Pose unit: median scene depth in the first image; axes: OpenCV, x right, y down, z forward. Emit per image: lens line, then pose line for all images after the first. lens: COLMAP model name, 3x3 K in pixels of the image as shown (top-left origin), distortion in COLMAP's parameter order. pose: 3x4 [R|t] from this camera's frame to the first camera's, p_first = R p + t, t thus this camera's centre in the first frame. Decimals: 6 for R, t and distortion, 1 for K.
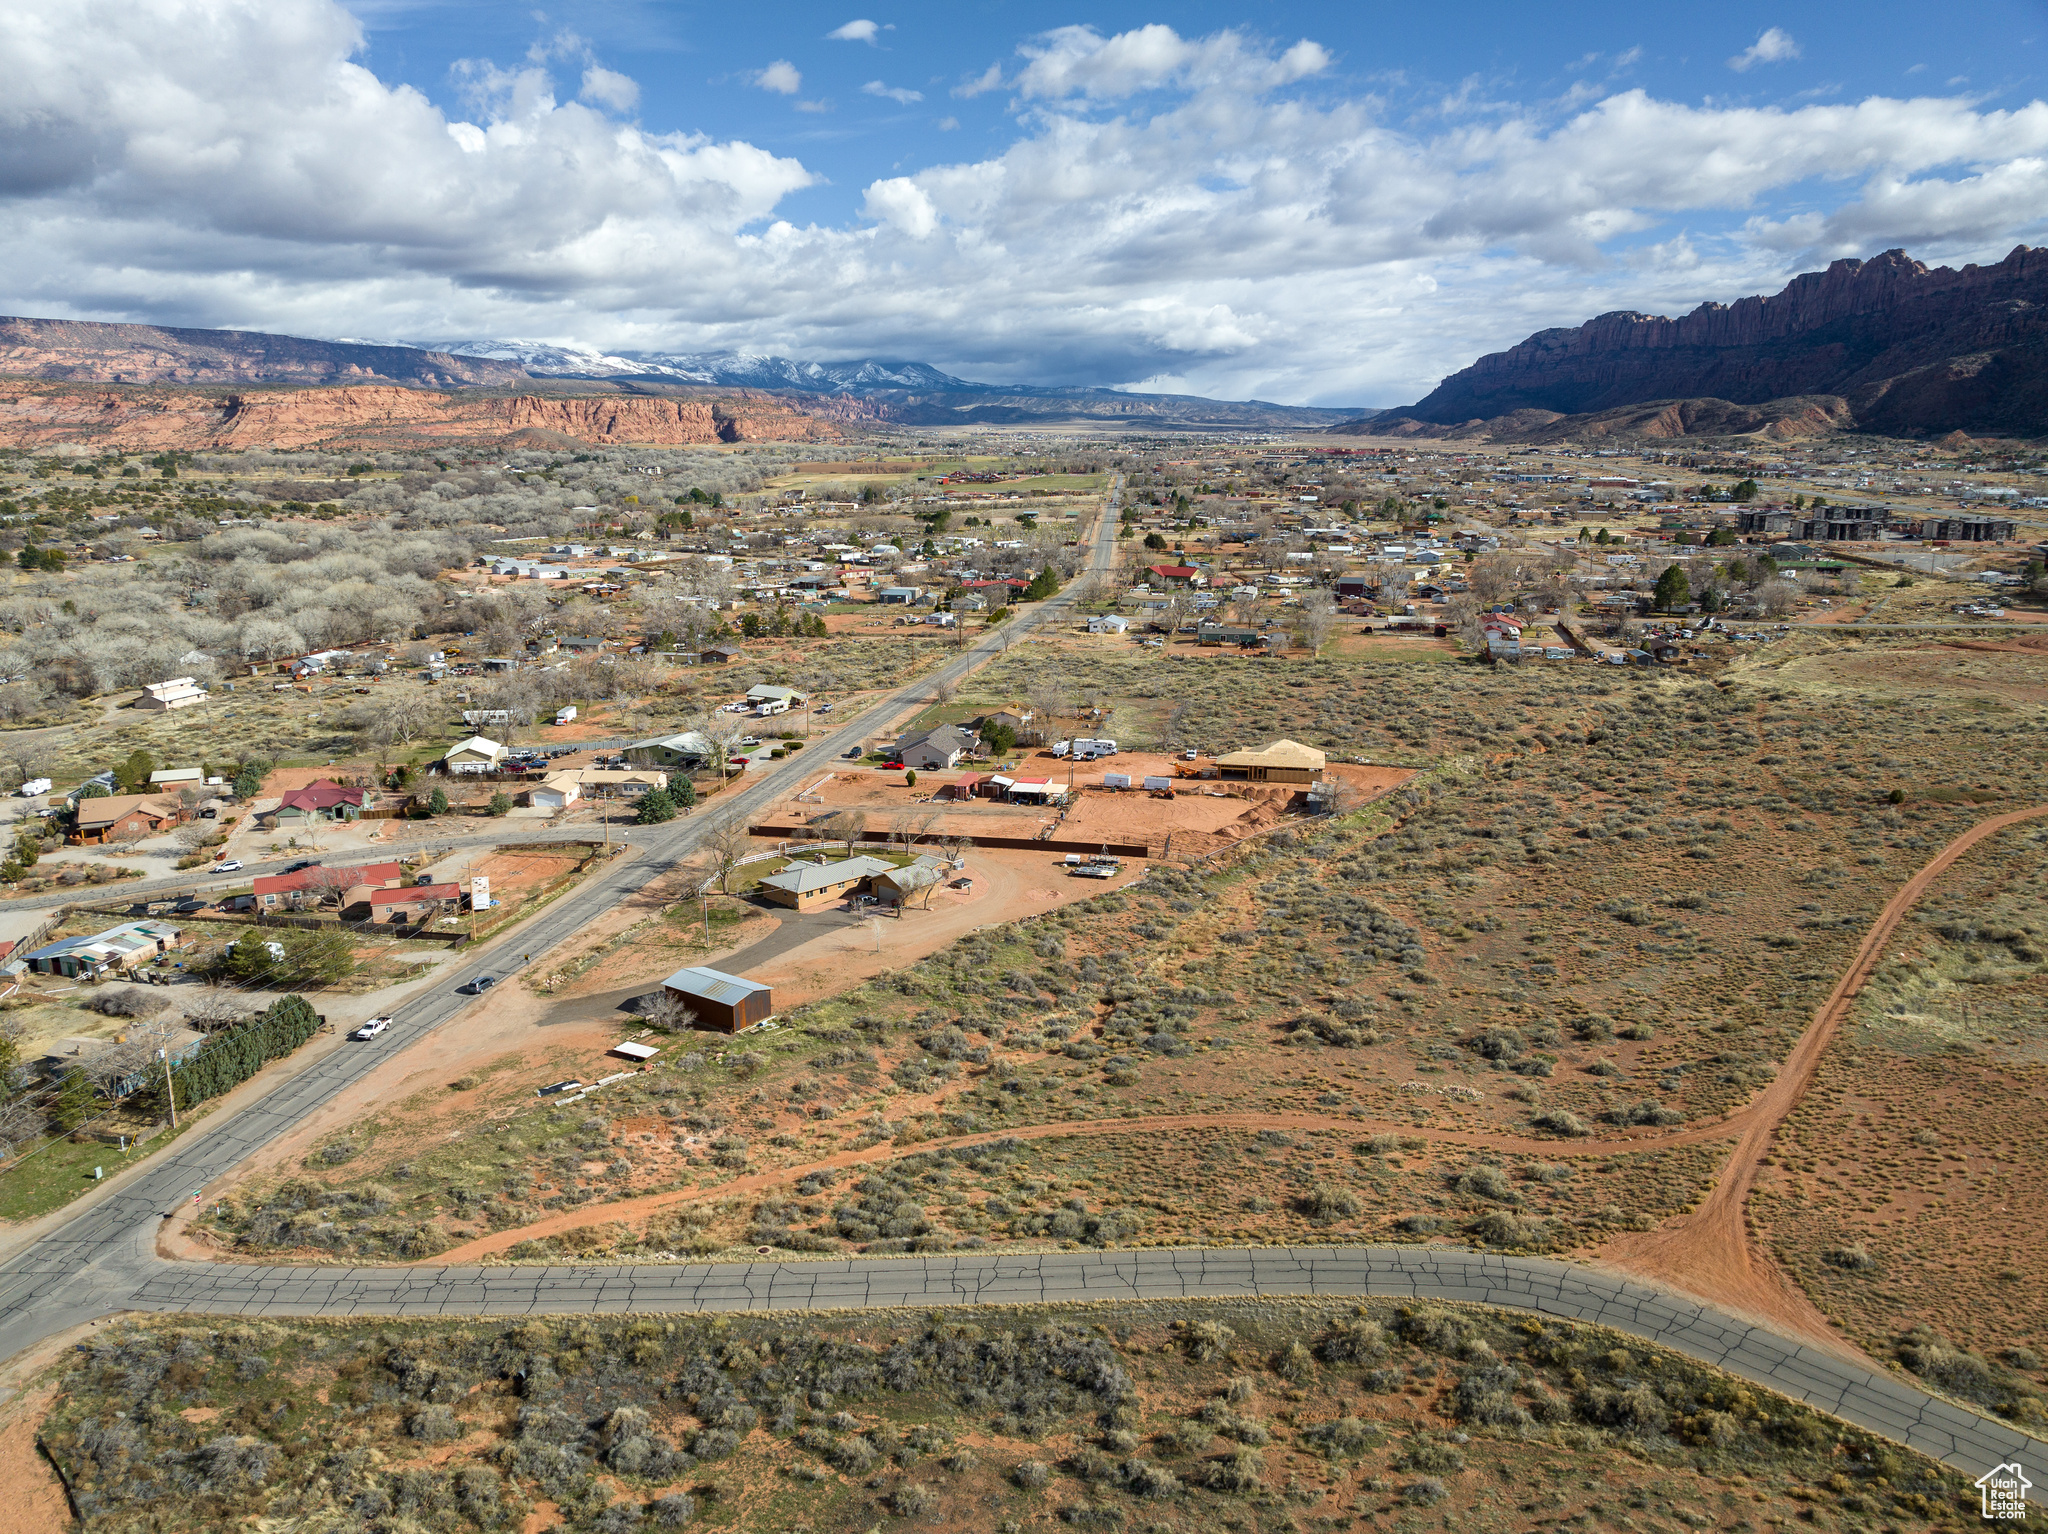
lens RADIAL K [[1430.1, 0, 1017.1], [0, 1430.1, 782.2], [0, 0, 1]] dist [-0.040147, 0.009790]
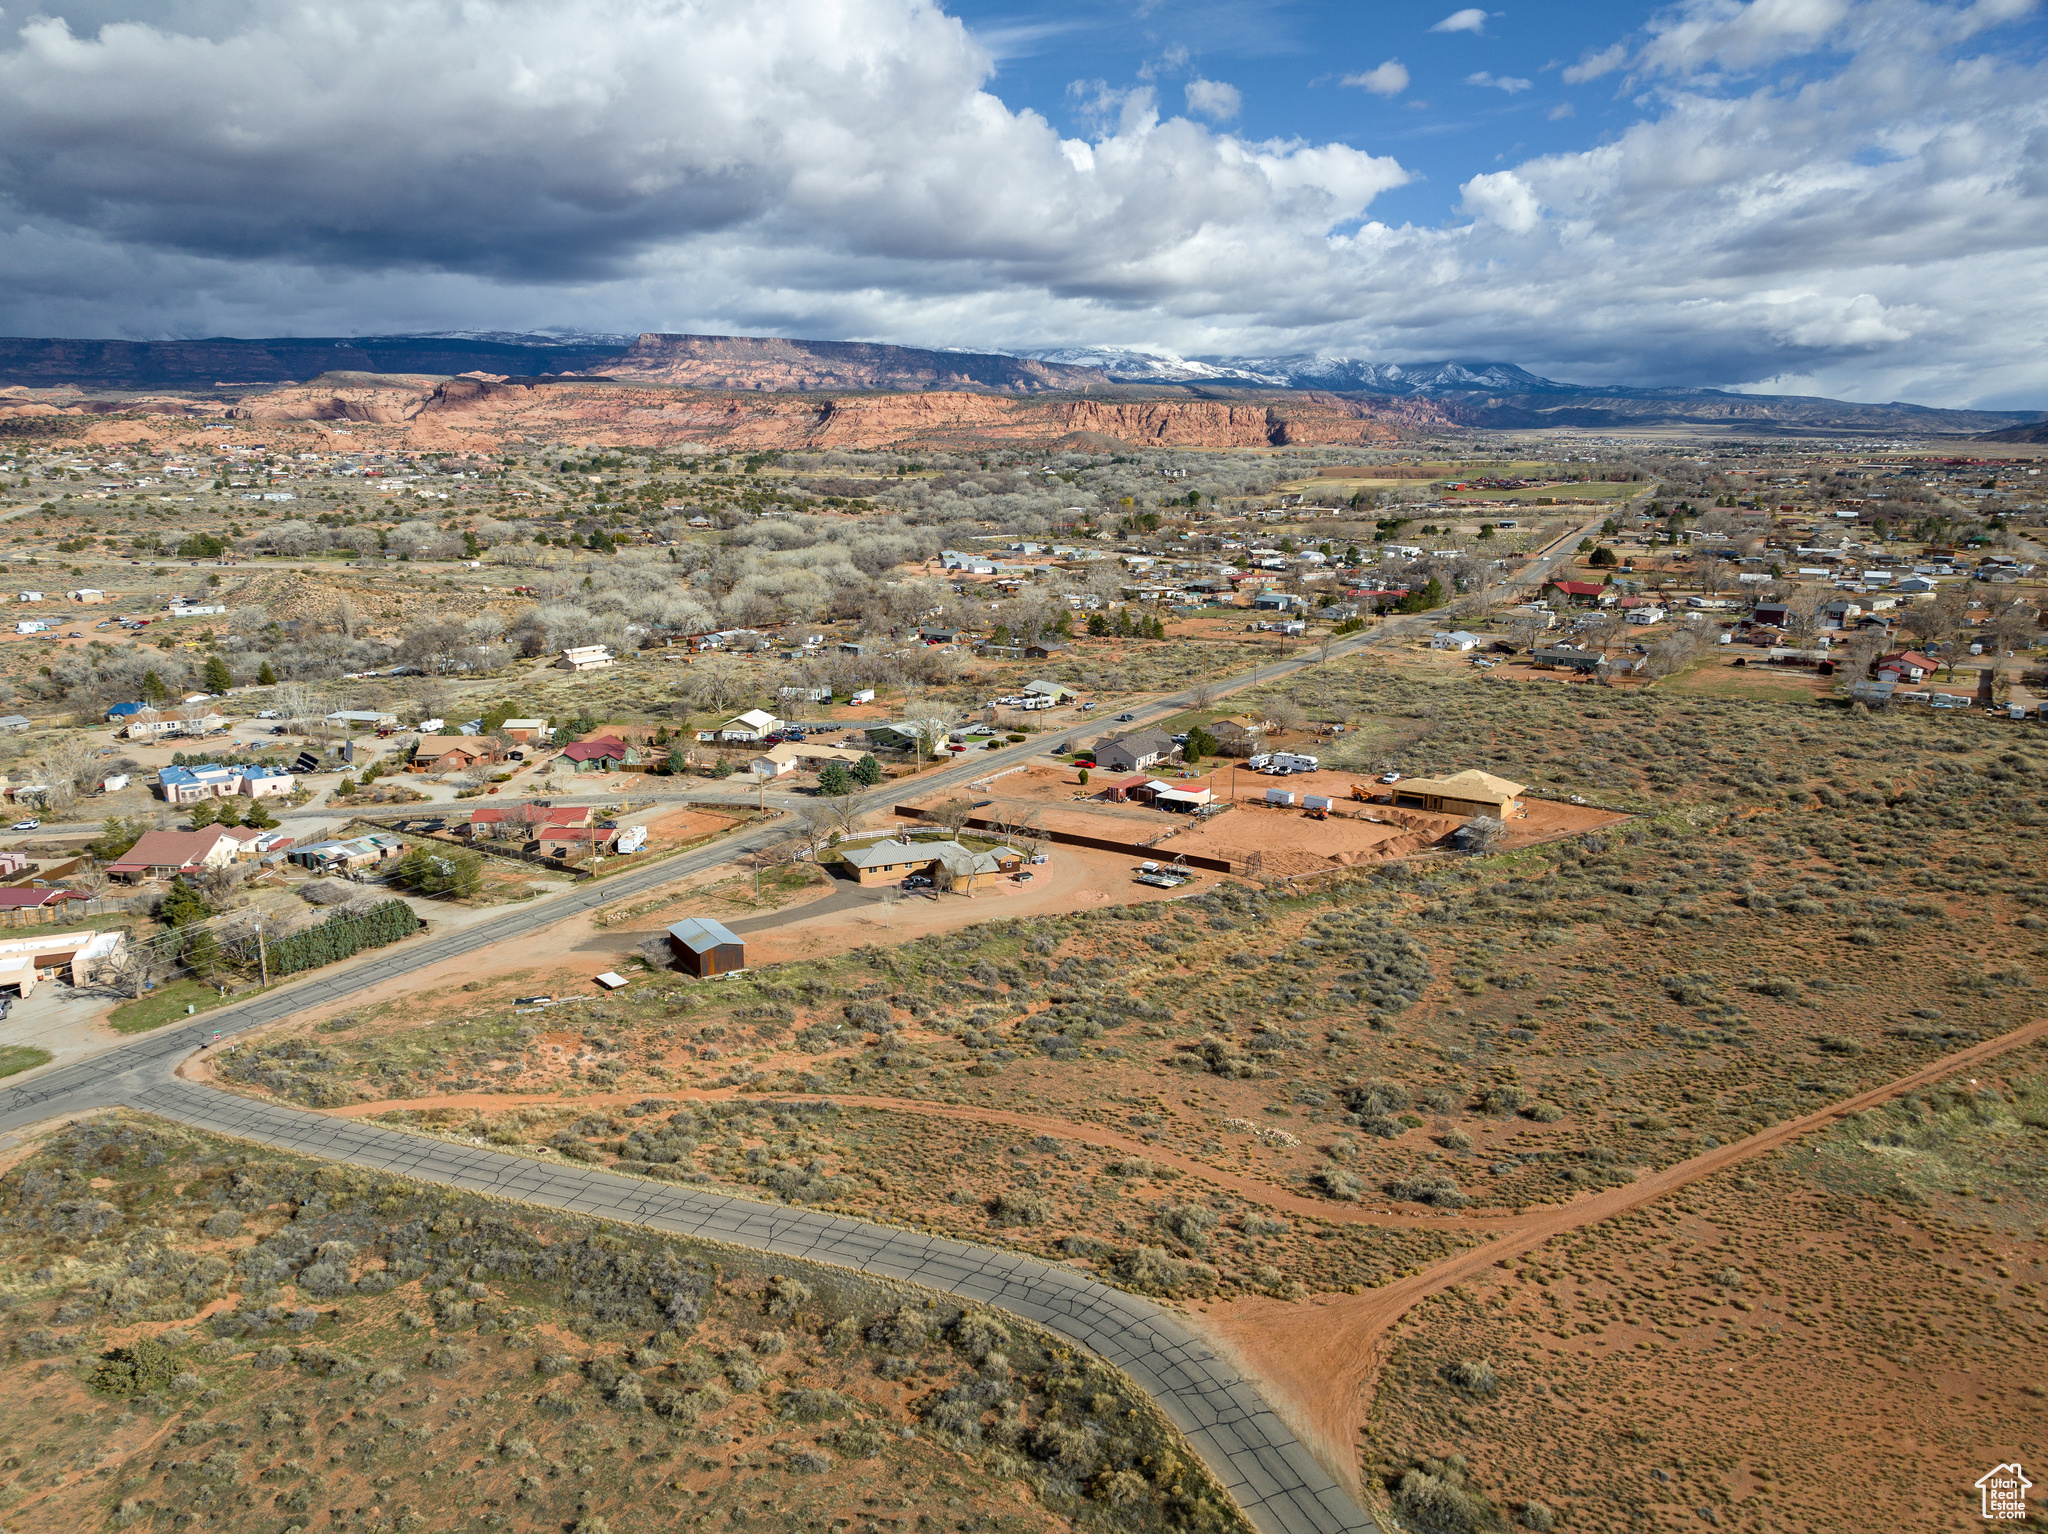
lens RADIAL K [[1430.1, 0, 1027.9], [0, 1430.1, 787.7], [0, 0, 1]] dist [-0.040147, 0.009790]
pose [[0.928032, 0.086891, -0.362225, 0.275693], [-0.086316, 0.996109, 0.017802, -0.010290], [0.362362, 0.014745, 0.931921, 0.025930]]
